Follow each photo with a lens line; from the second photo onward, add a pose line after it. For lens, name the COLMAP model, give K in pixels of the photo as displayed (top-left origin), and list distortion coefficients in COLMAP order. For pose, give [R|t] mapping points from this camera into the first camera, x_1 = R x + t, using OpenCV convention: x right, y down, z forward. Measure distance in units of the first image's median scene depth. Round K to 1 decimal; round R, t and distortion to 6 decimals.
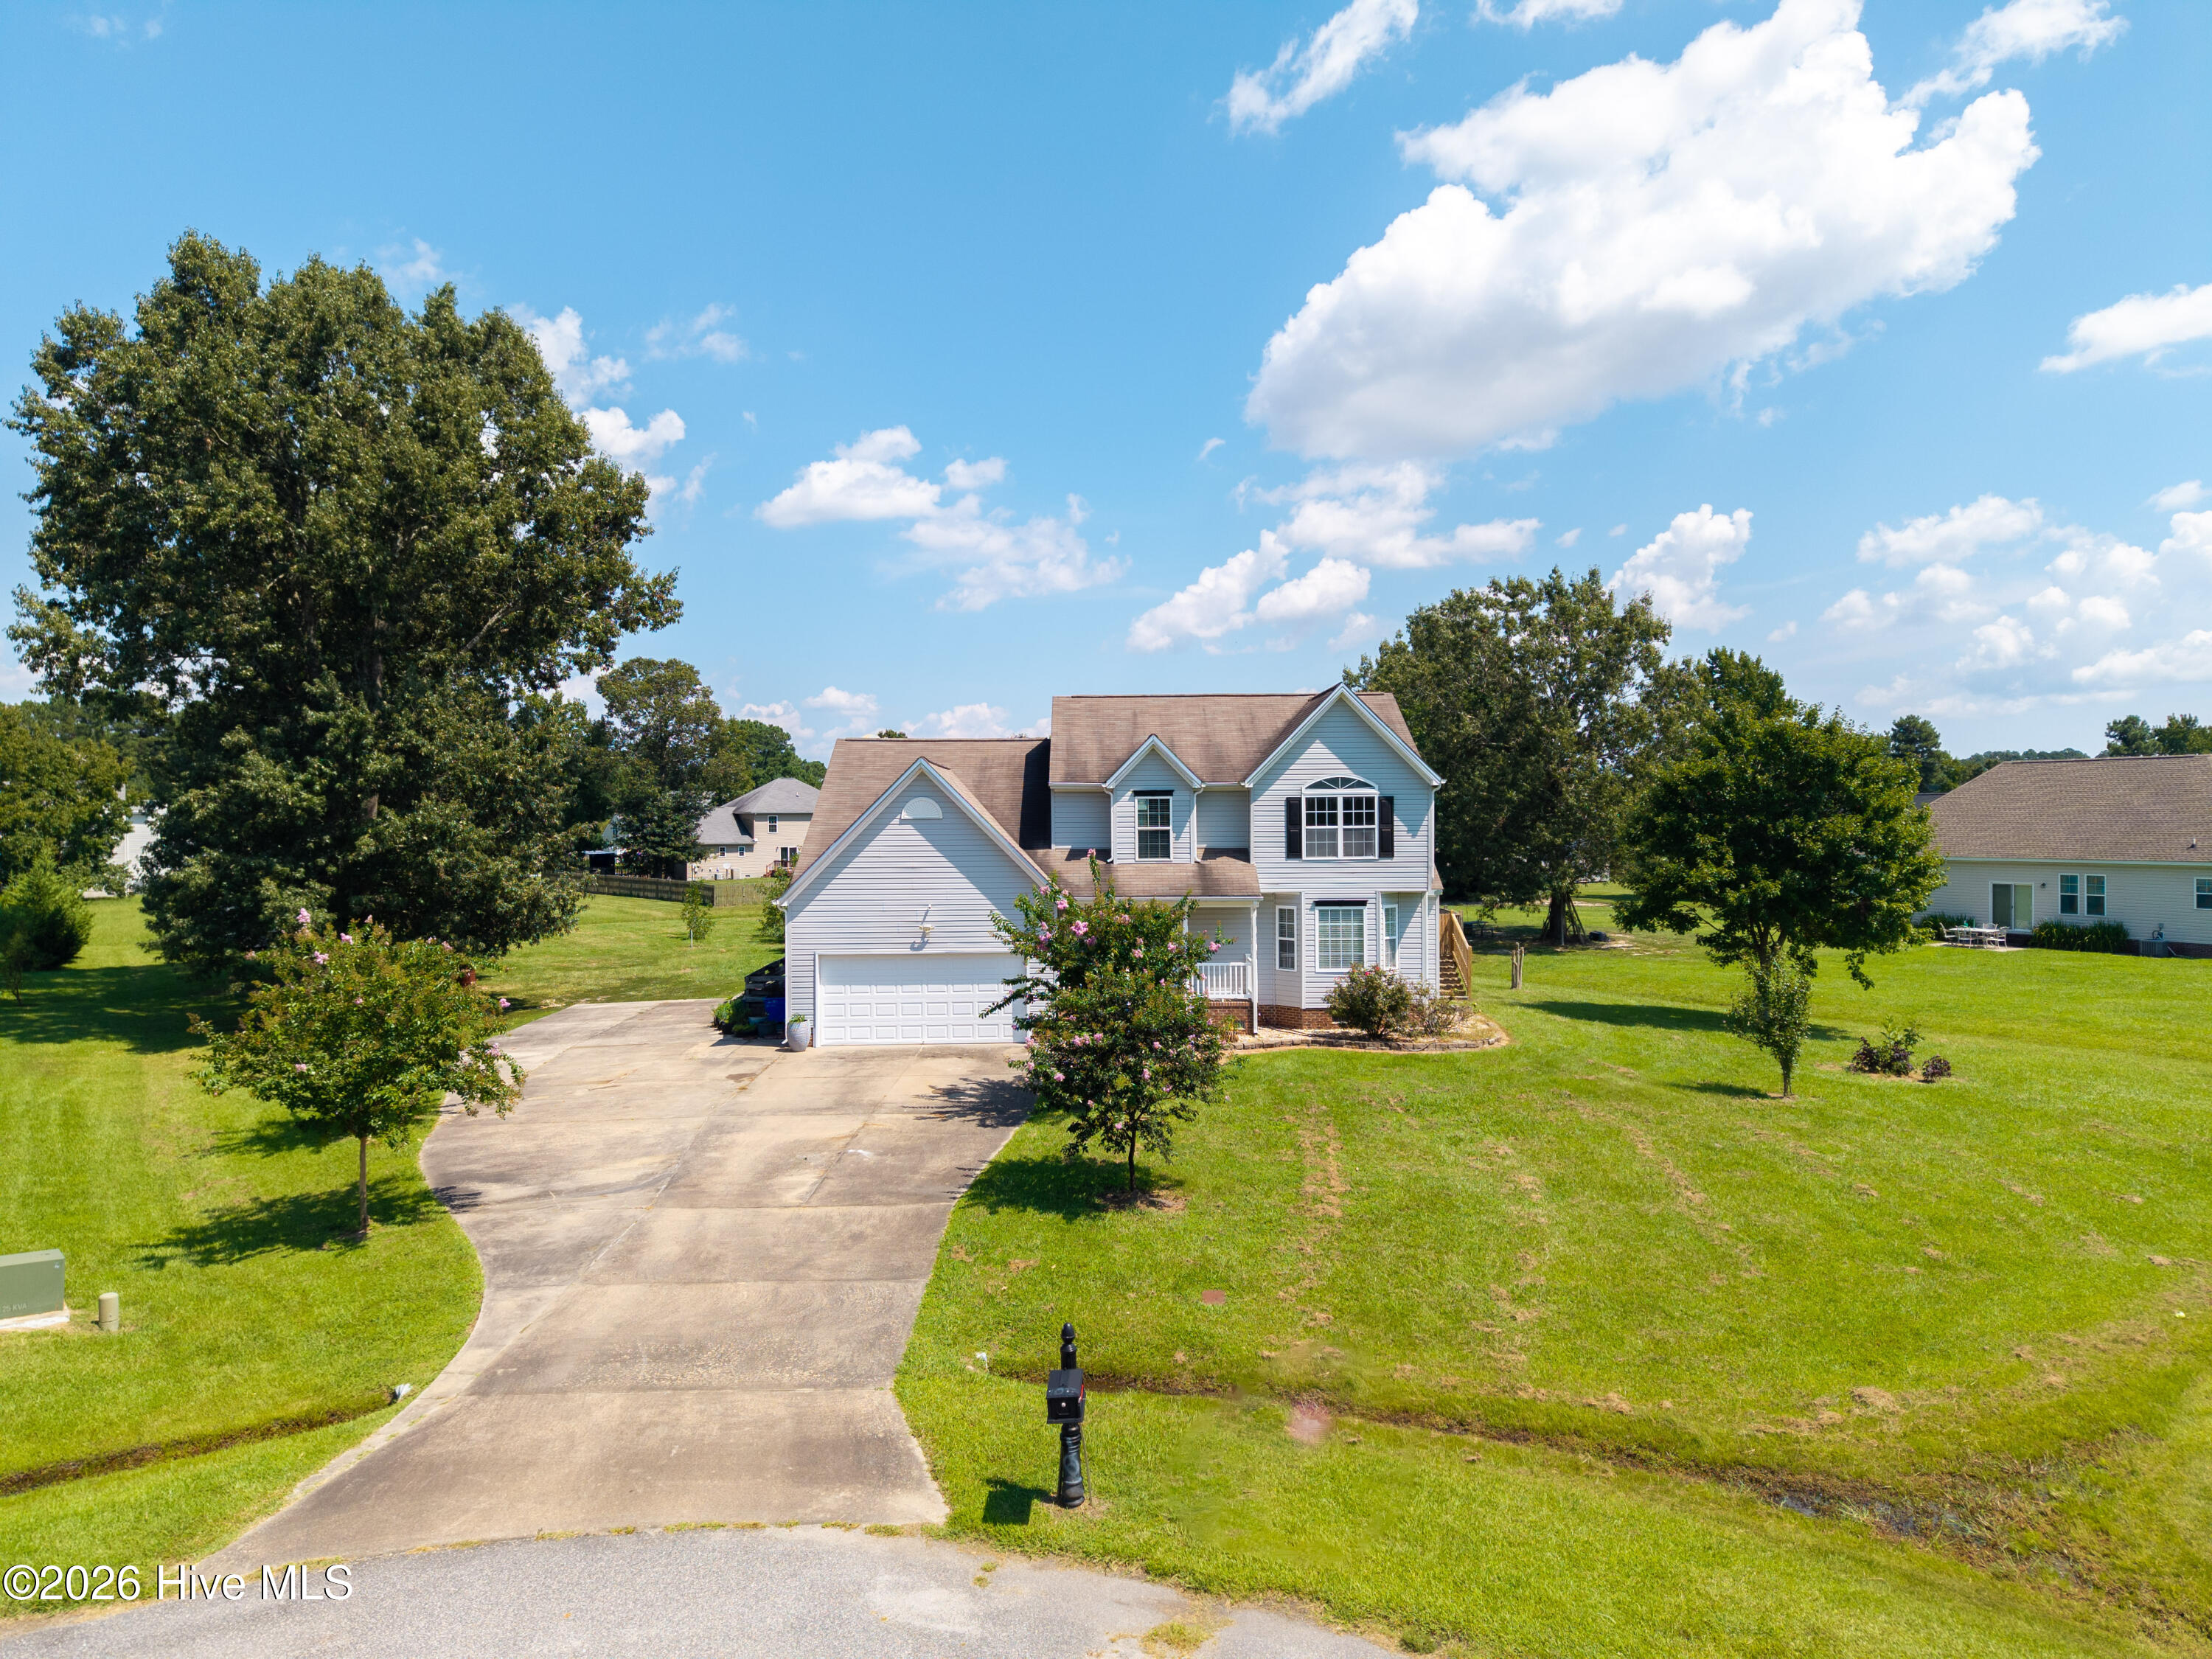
lens RADIAL K [[1479.6, 0, 1118.9], [0, 1479.6, 827.0], [0, 0, 1]] dist [0.026782, -0.028505]
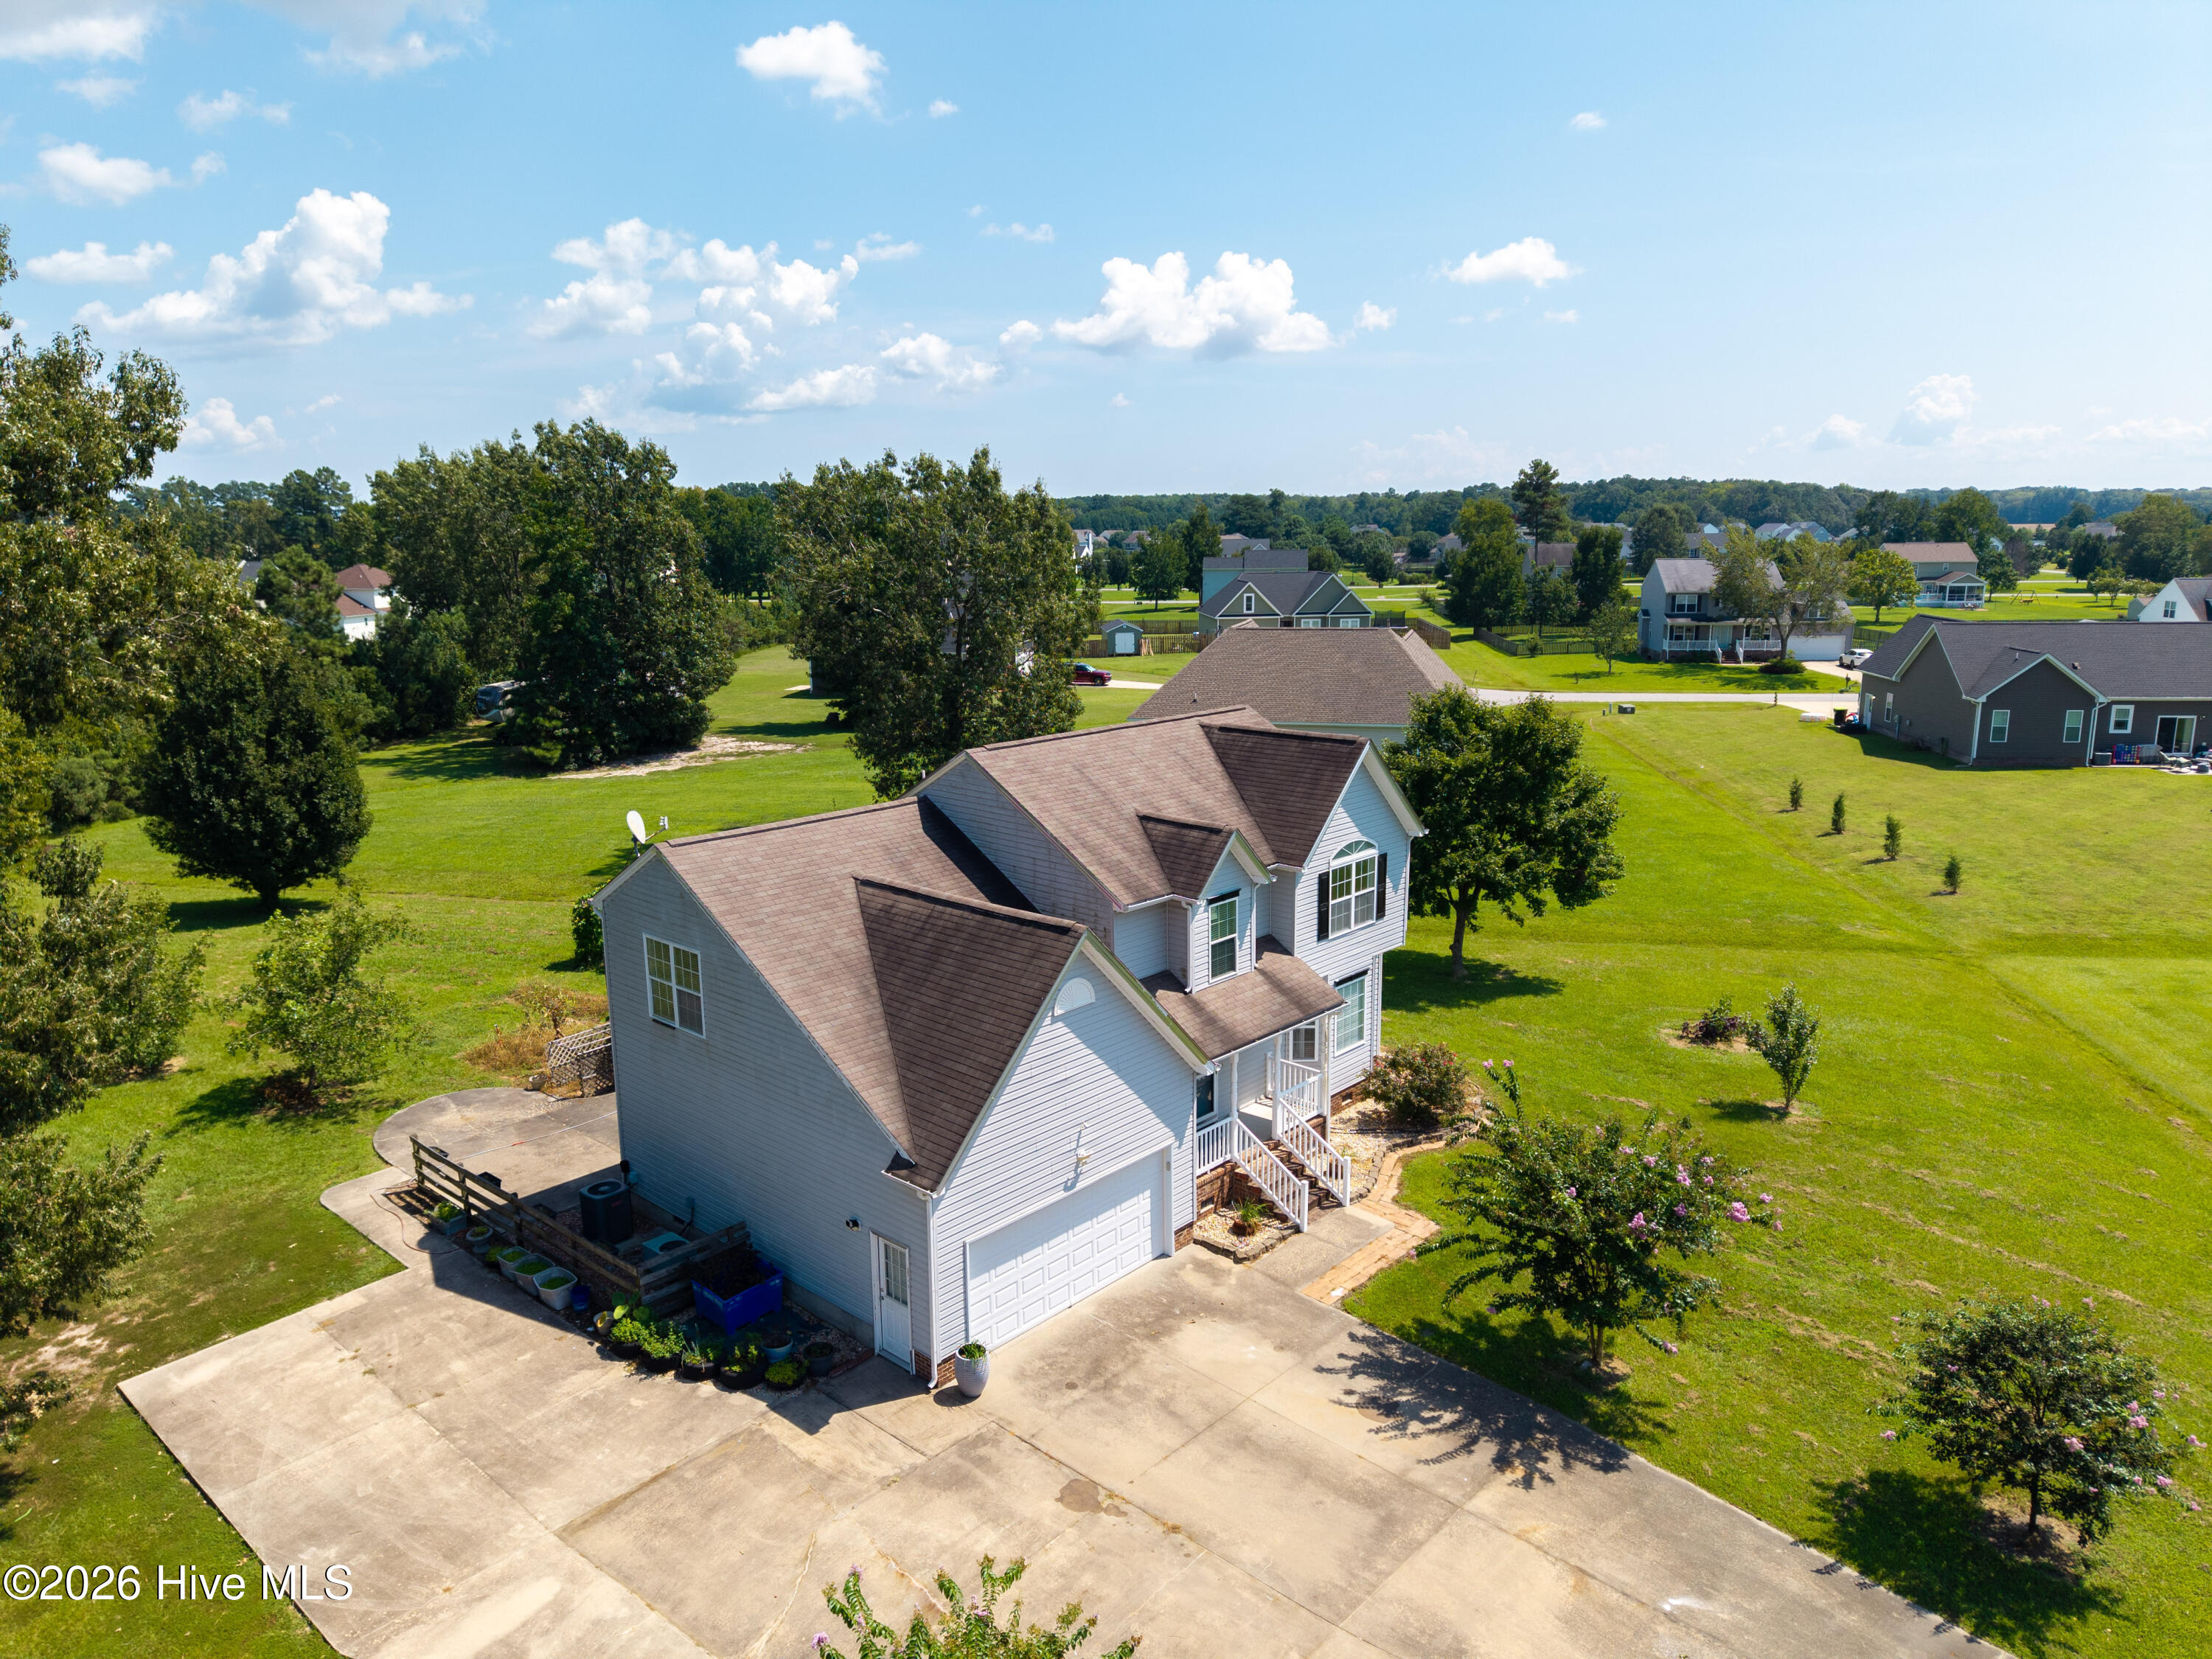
lens RADIAL K [[1479.6, 0, 1113.6], [0, 1479.6, 826.4], [0, 0, 1]] dist [0.026782, -0.028505]
pose [[0.687706, -0.147928, 0.710758, -0.577018], [0.009175, 0.980713, 0.195236, -0.216079], [-0.725931, -0.127743, 0.675800, 0.506600]]
